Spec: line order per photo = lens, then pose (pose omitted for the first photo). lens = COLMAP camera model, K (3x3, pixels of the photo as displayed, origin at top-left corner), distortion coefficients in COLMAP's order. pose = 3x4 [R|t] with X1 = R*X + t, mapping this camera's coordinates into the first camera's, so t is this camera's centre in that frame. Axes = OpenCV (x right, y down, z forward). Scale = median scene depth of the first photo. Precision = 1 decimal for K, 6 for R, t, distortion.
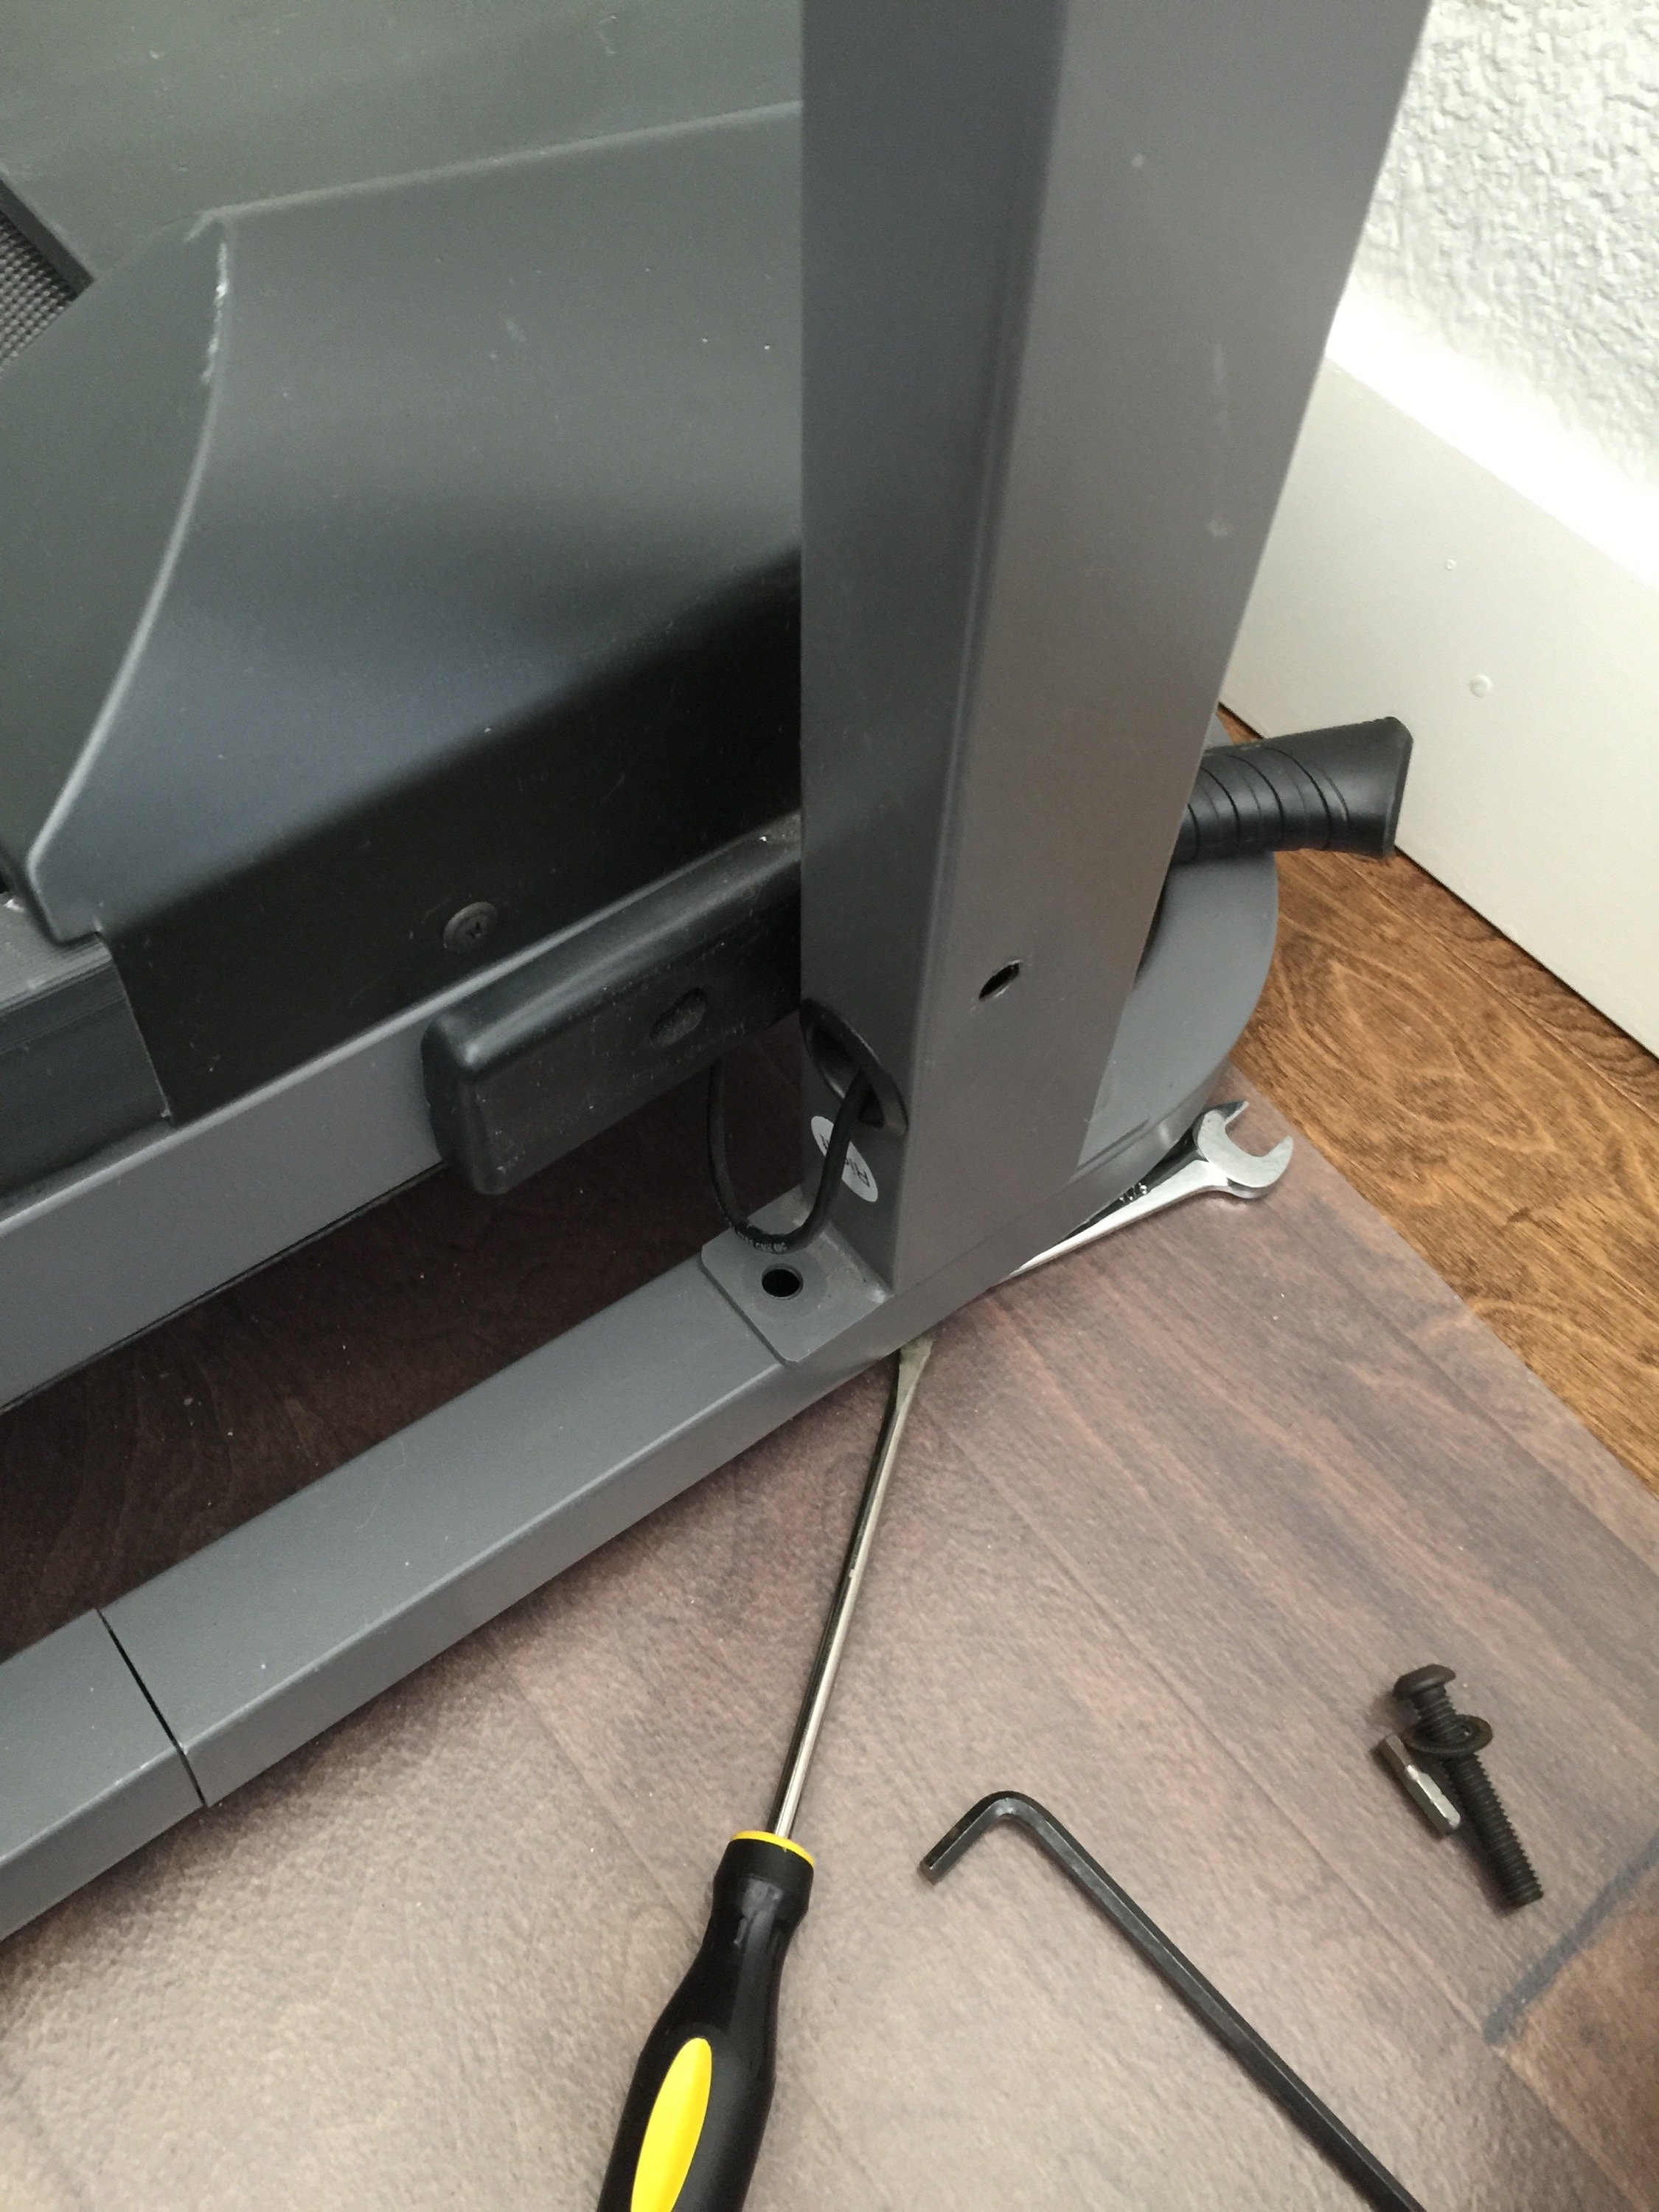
lens RADIAL K [[1892.9, 0, 831.6], [0, 1892.9, 1056.4], [0, 0, 1]] dist [0.069831, -0.102772]
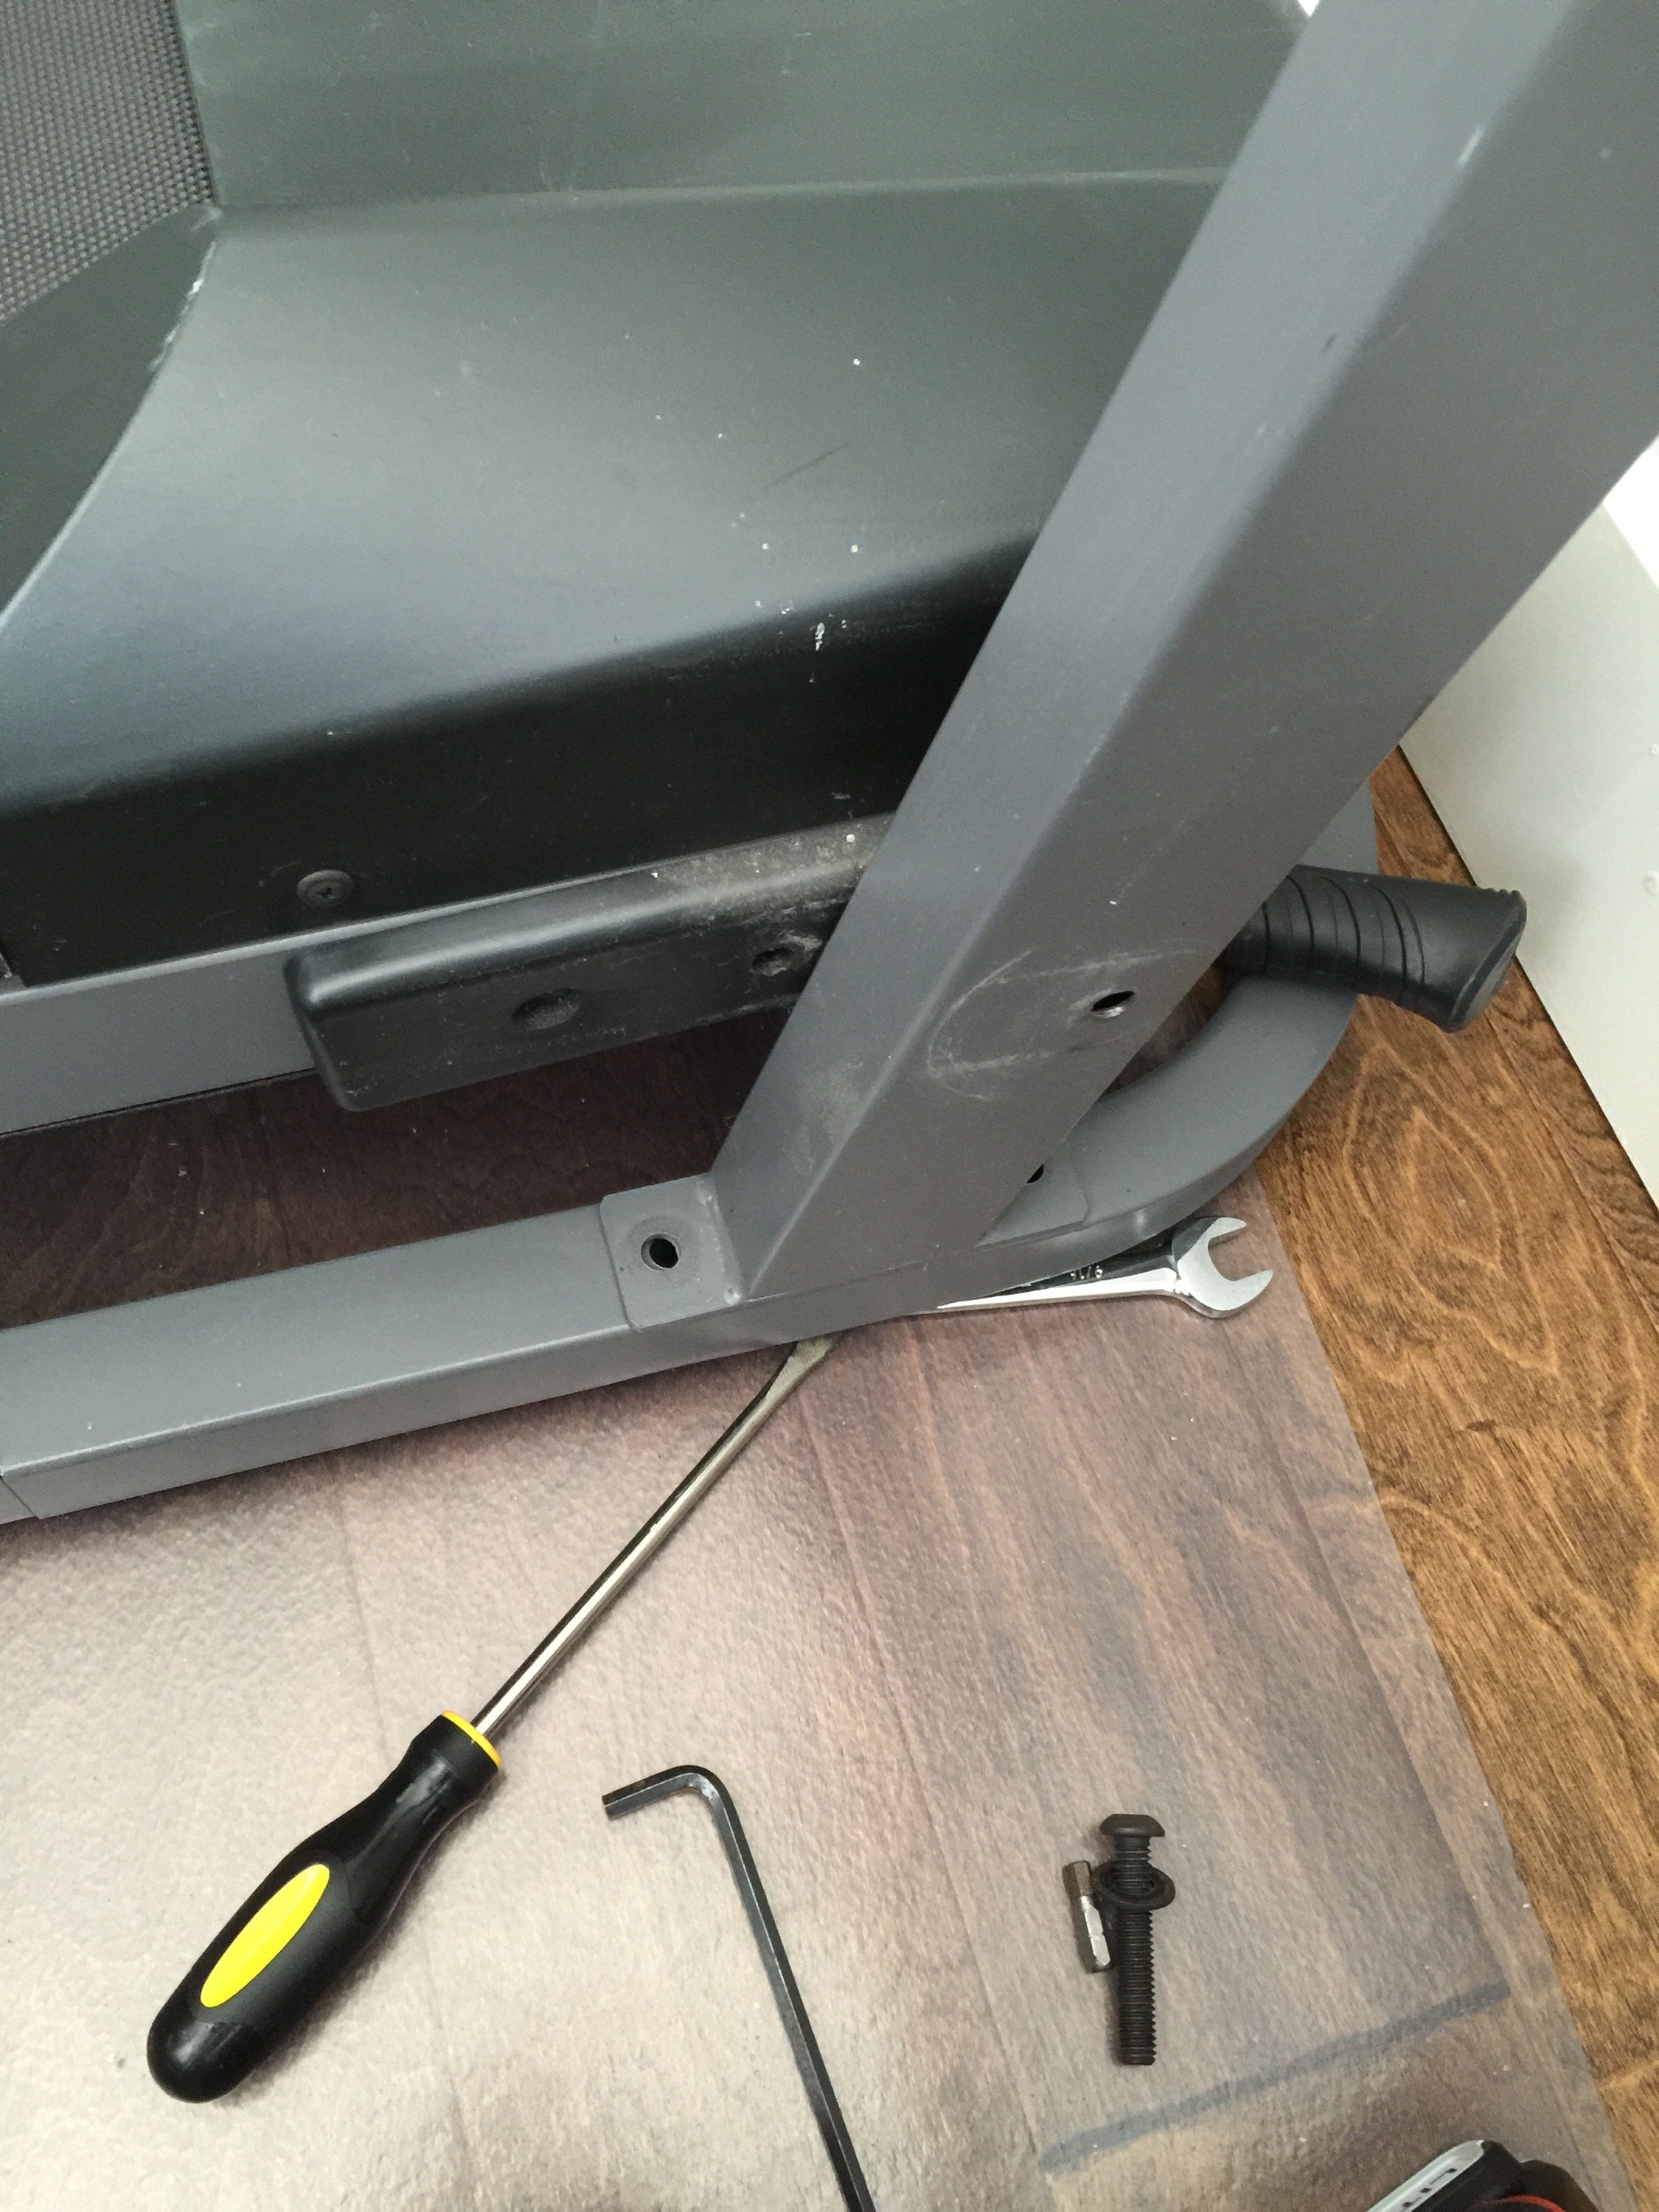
lens RADIAL K [[1889.2, 0, 819.5], [0, 1889.2, 1074.9], [0, 0, 1]] dist [0.069268, -0.103799]
pose [[0.926752, 0.314565, -0.205378, 0.196096], [-0.293823, 0.947584, 0.125505, -0.109753], [0.234093, -0.055967, 0.970602, -0.004512]]
